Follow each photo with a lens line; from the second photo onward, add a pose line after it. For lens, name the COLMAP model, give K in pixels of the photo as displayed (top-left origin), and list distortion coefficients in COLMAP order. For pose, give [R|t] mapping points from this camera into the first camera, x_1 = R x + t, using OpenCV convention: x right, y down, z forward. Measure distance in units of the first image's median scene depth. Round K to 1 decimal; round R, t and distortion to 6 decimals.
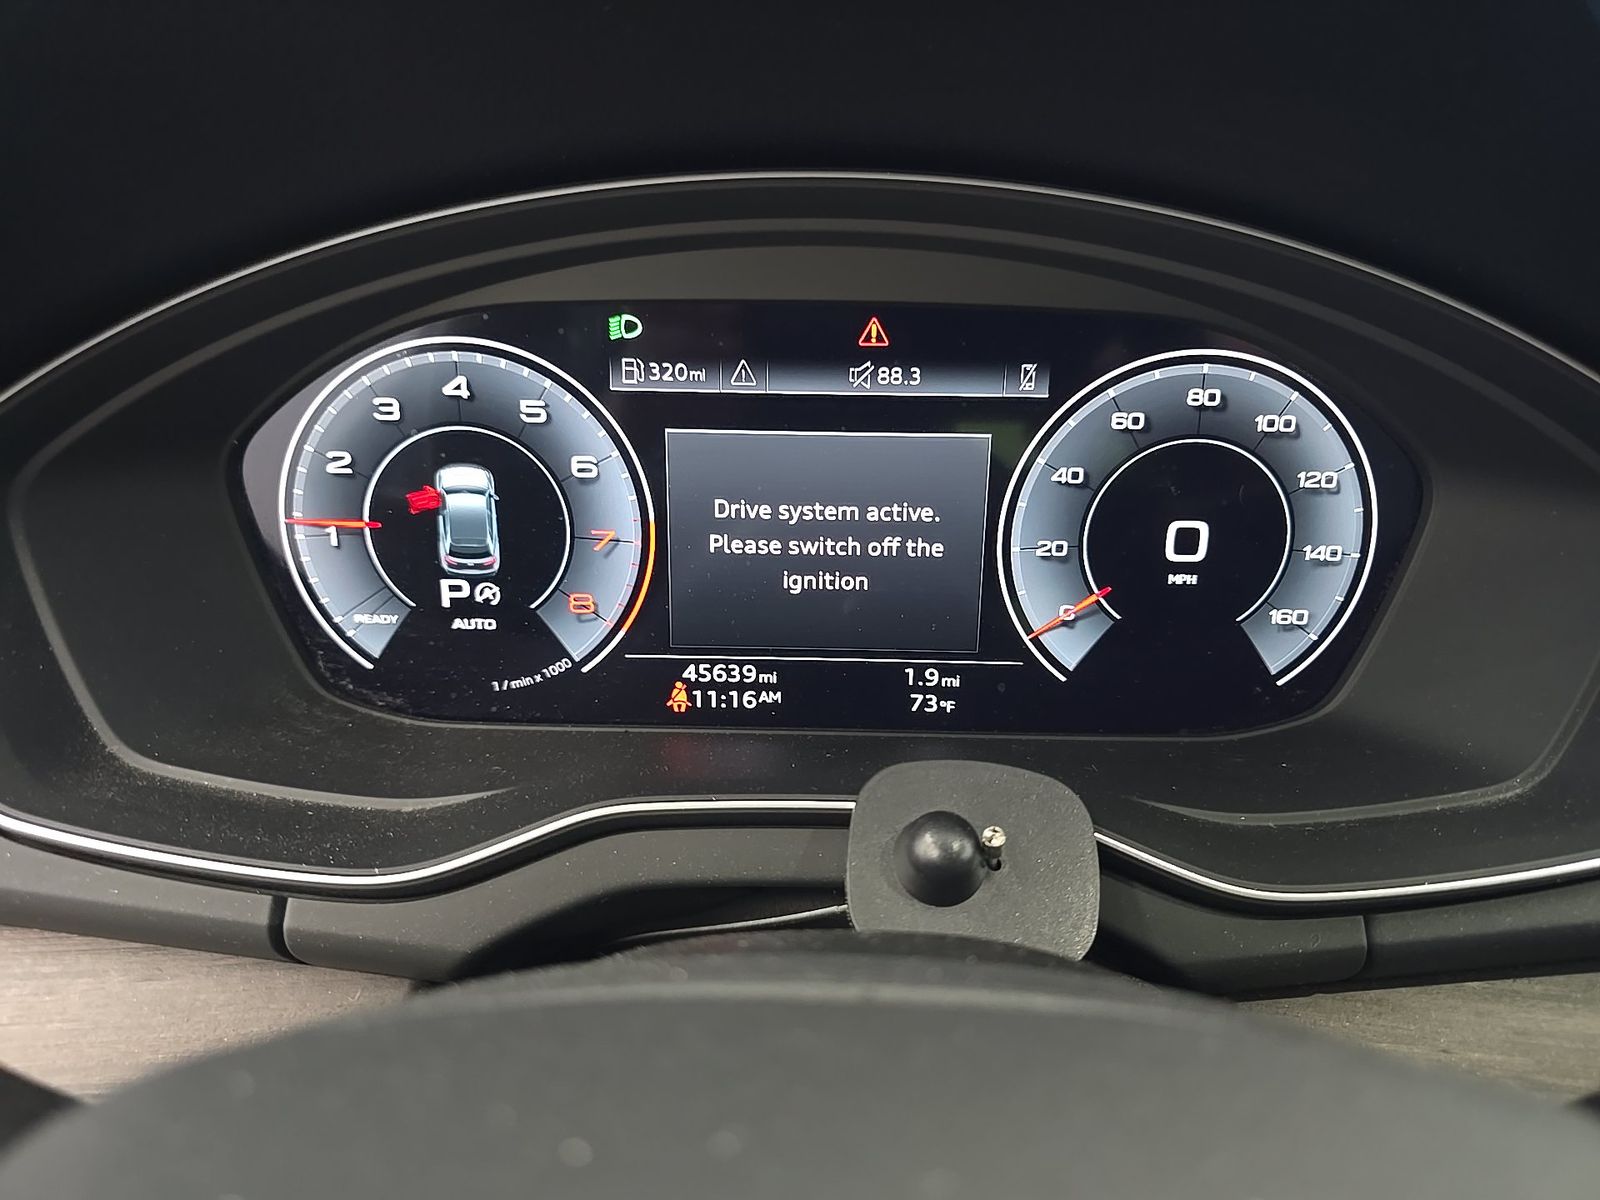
lens RADIAL K [[1081.7, 0, 808.8], [0, 1081.7, 608.5], [0, 0, 1]] dist [0.048461, -0.045608]
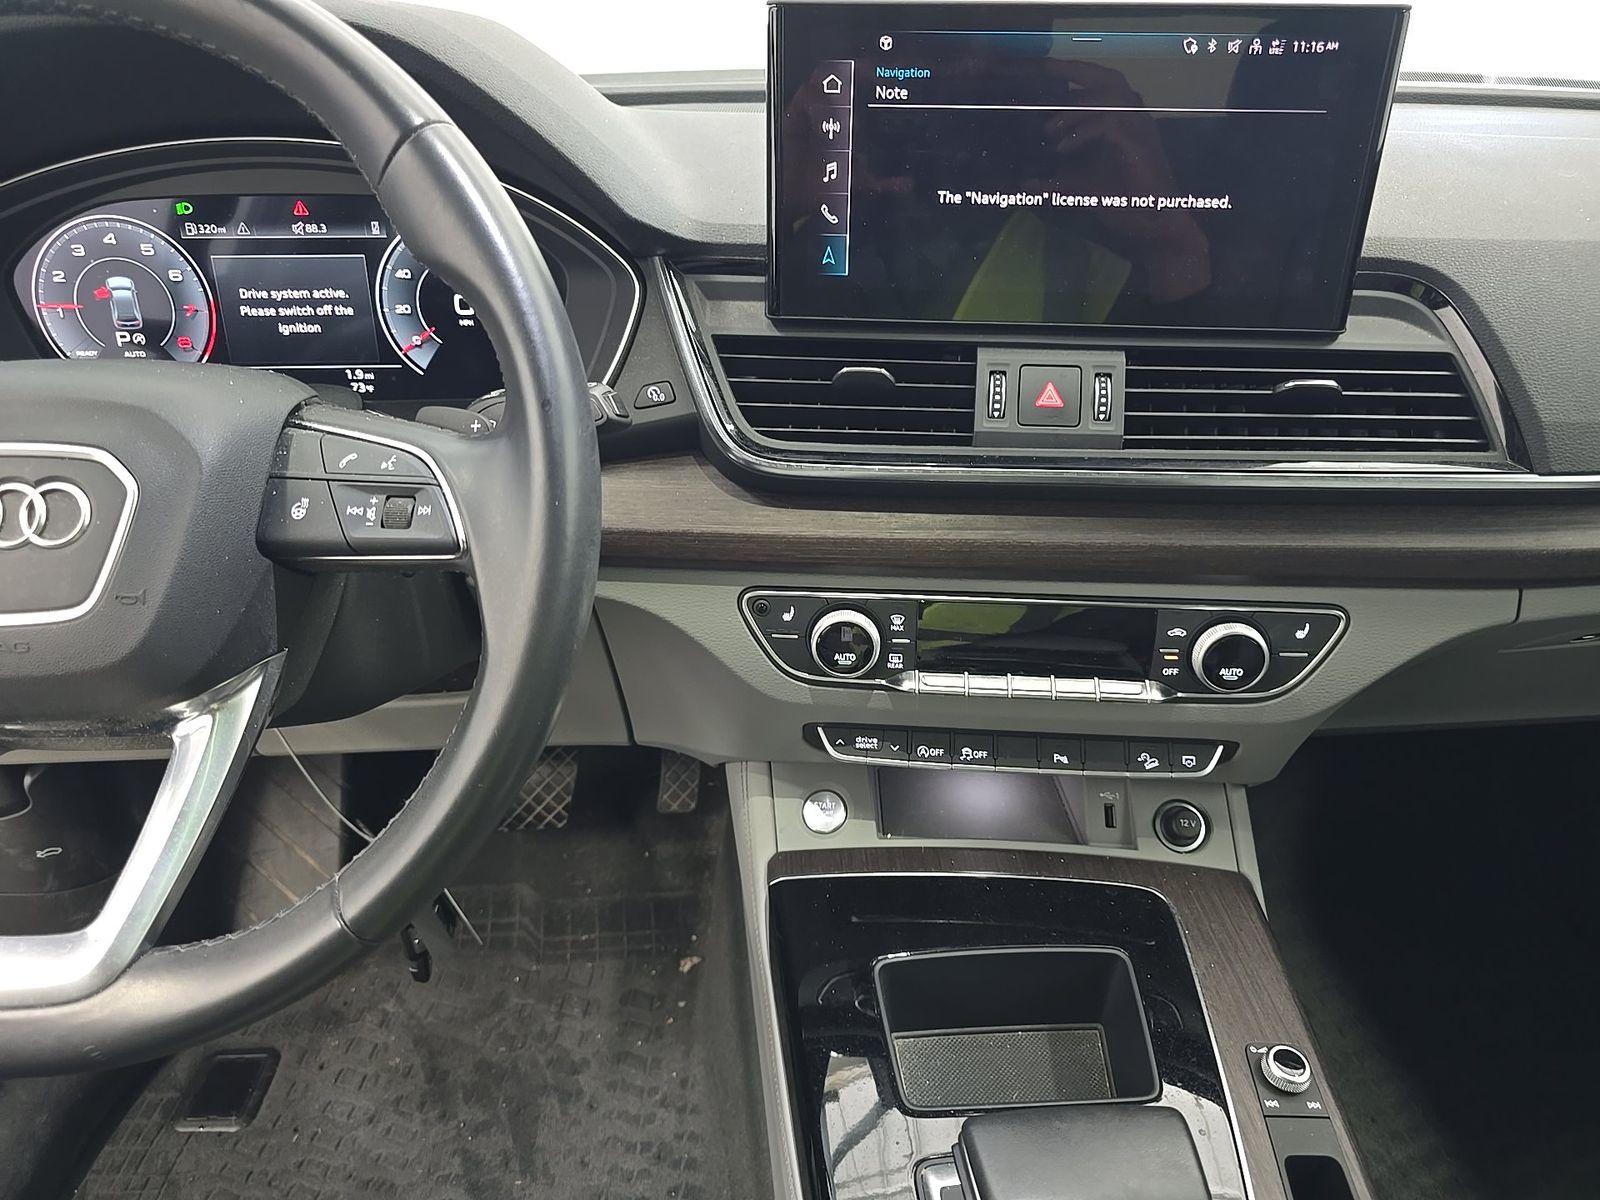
lens RADIAL K [[1081.7, 0, 808.8], [0, 1081.7, 608.5], [0, 0, 1]] dist [0.048461, -0.045608]
pose [[0.998080, -0.042791, 0.044778, 0.915929], [0.039321, 0.996355, 0.075701, 0.410857], [-0.047854, -0.073795, 0.996125, -1.268944]]
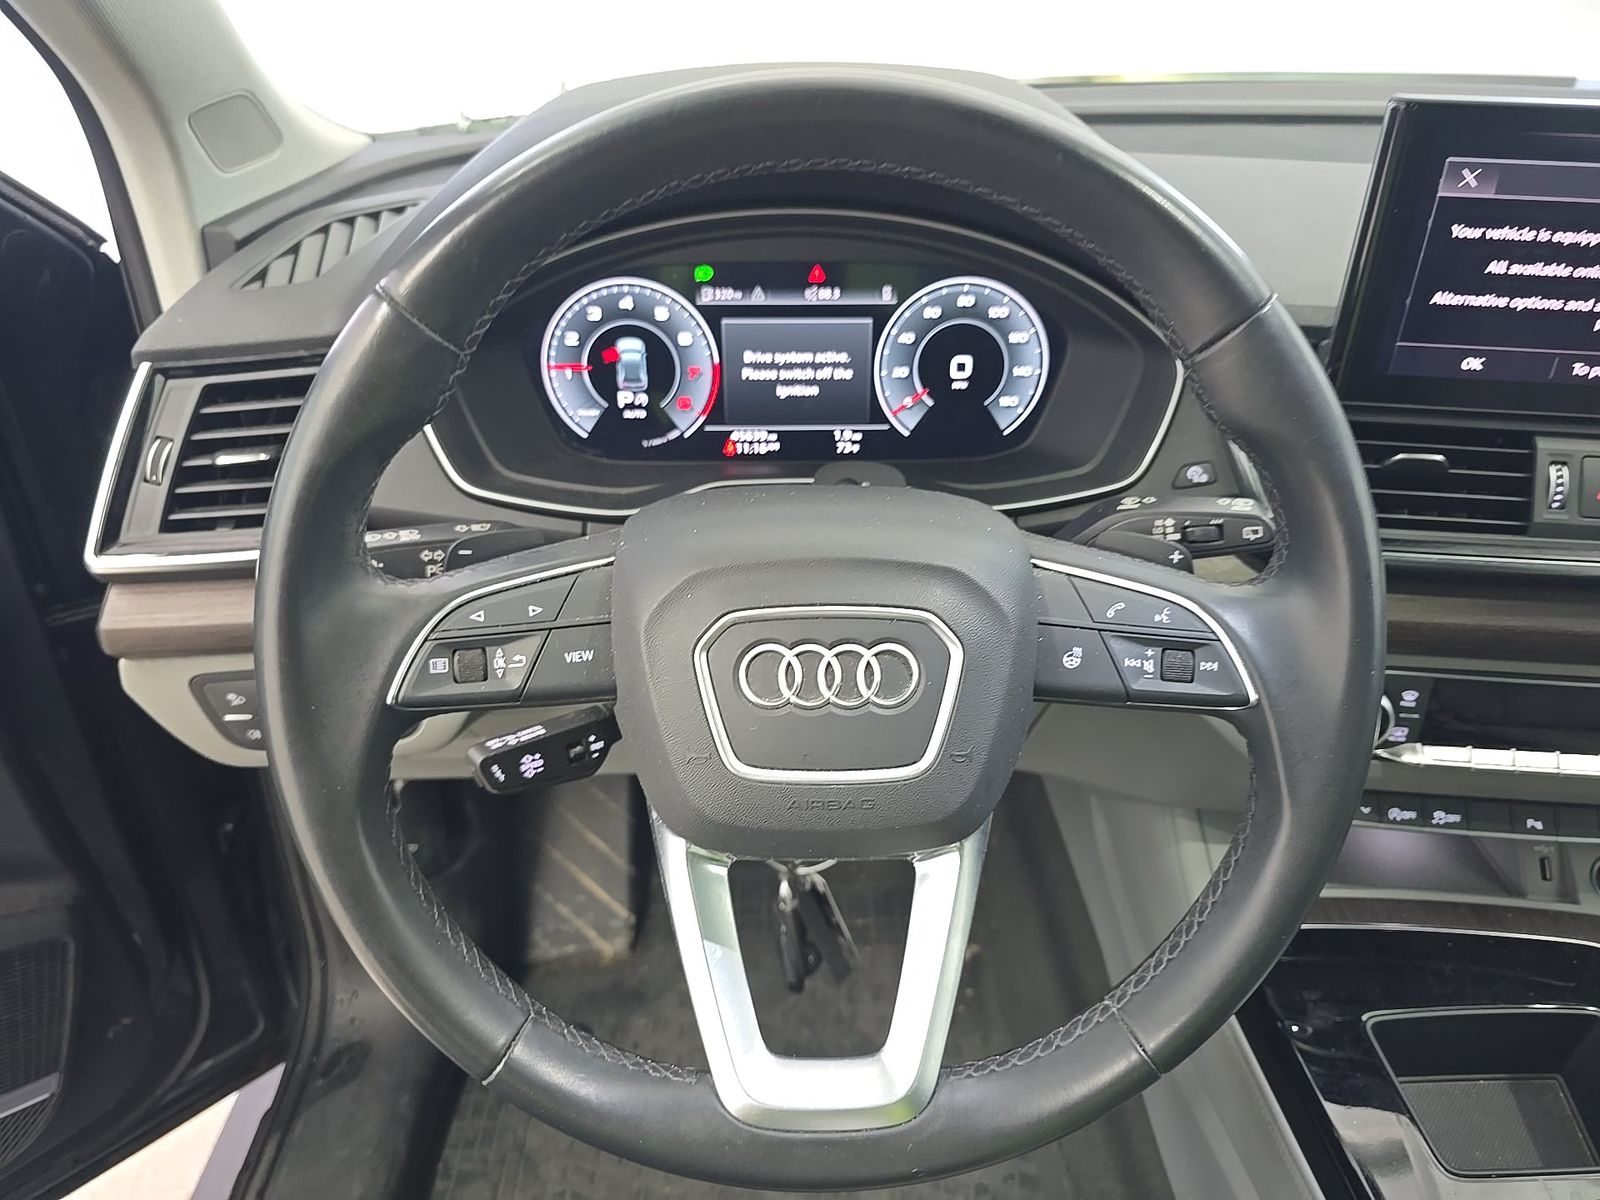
lens RADIAL K [[1081.7, 0, 808.8], [0, 1081.7, 608.5], [0, 0, 1]] dist [0.048461, -0.045608]
pose [[0.998708, -0.031774, 0.039658, -0.062401], [0.025226, 0.987452, 0.155892, 0.069548], [-0.044114, -0.154690, 0.986978, -1.224954]]
